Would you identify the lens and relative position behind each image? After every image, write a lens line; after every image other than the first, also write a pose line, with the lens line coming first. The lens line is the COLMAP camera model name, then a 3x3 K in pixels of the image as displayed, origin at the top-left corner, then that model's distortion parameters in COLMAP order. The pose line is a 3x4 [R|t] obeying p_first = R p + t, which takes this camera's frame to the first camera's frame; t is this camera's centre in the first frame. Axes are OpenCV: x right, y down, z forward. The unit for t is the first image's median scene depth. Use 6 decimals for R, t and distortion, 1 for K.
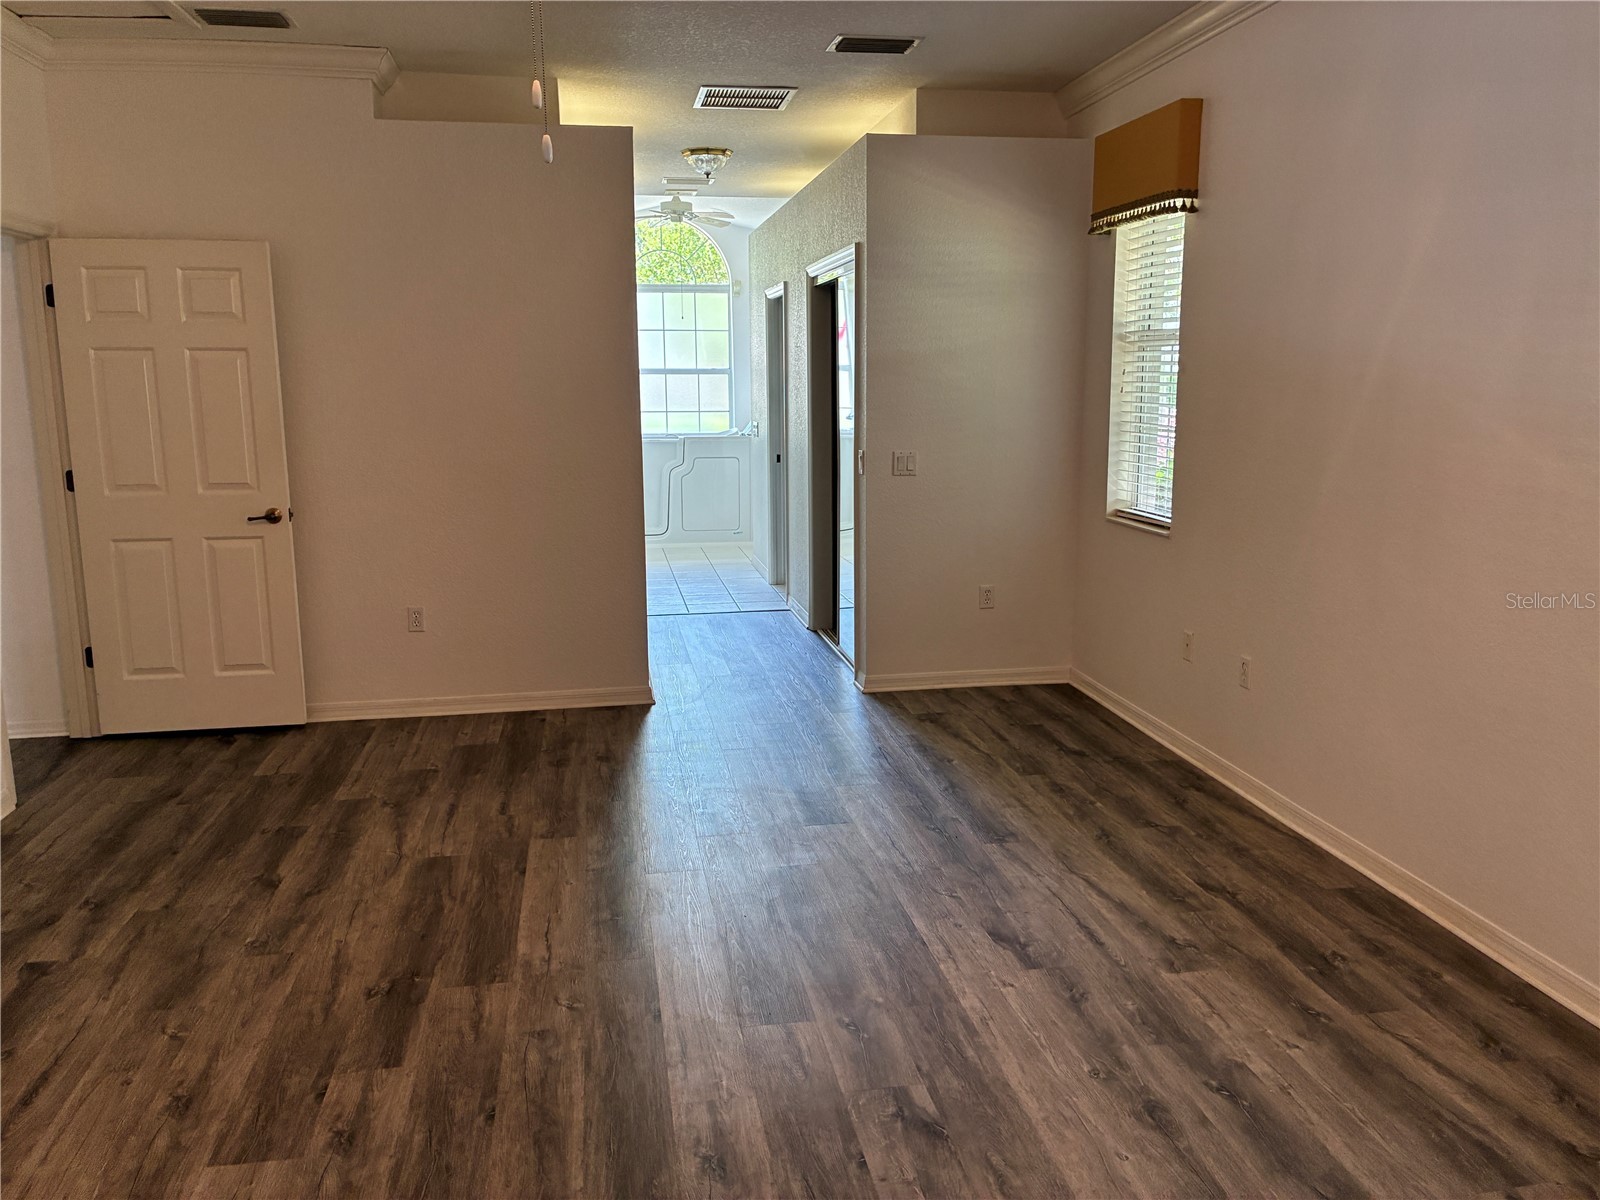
lens RADIAL K [[1253.8, 0, 804.2], [0, 1253.8, 598.4], [0, 0, 1]] dist [0.067933, -0.070705]
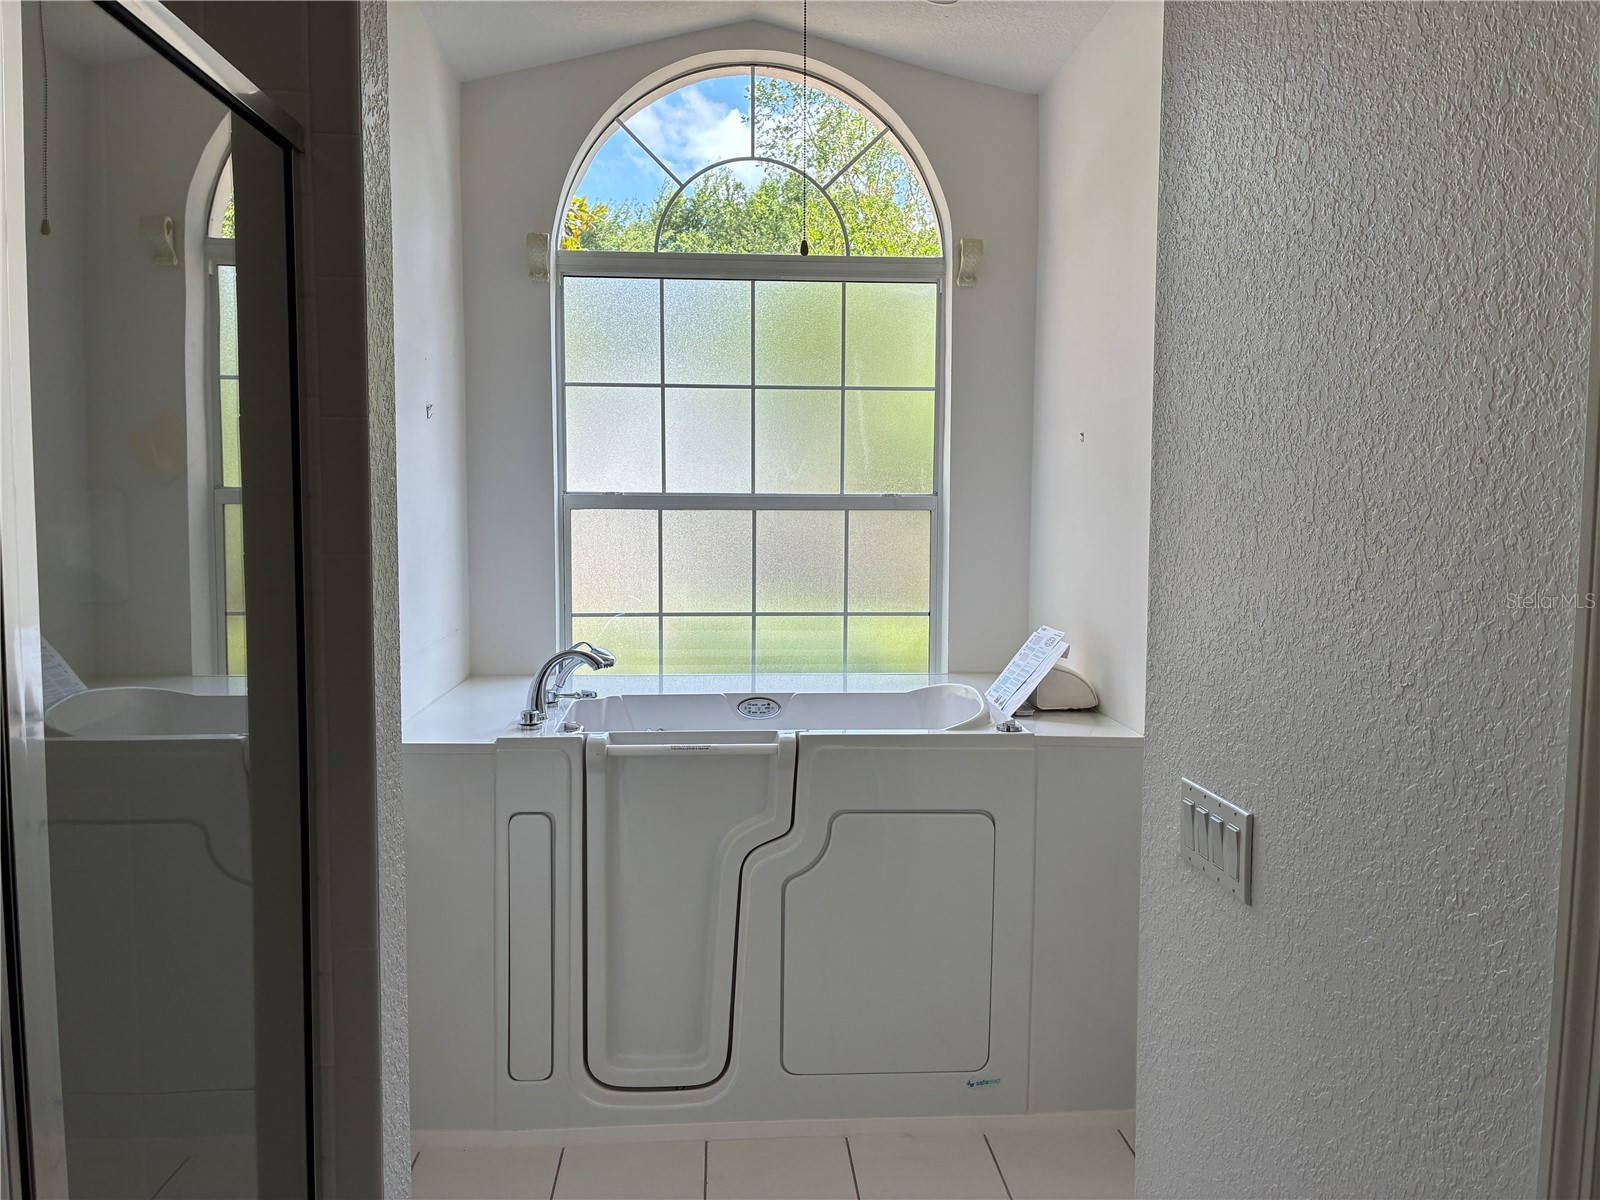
lens RADIAL K [[1253.8, 0, 799.3], [0, 1253.8, 601.3], [0, 0, 1]] dist [0.067933, -0.070705]
pose [[0.995185, 0.022668, -0.095362, -0.129980], [-0.031776, 0.994960, -0.095105, -0.246026], [0.092725, 0.097677, 0.990889, 1.347736]]
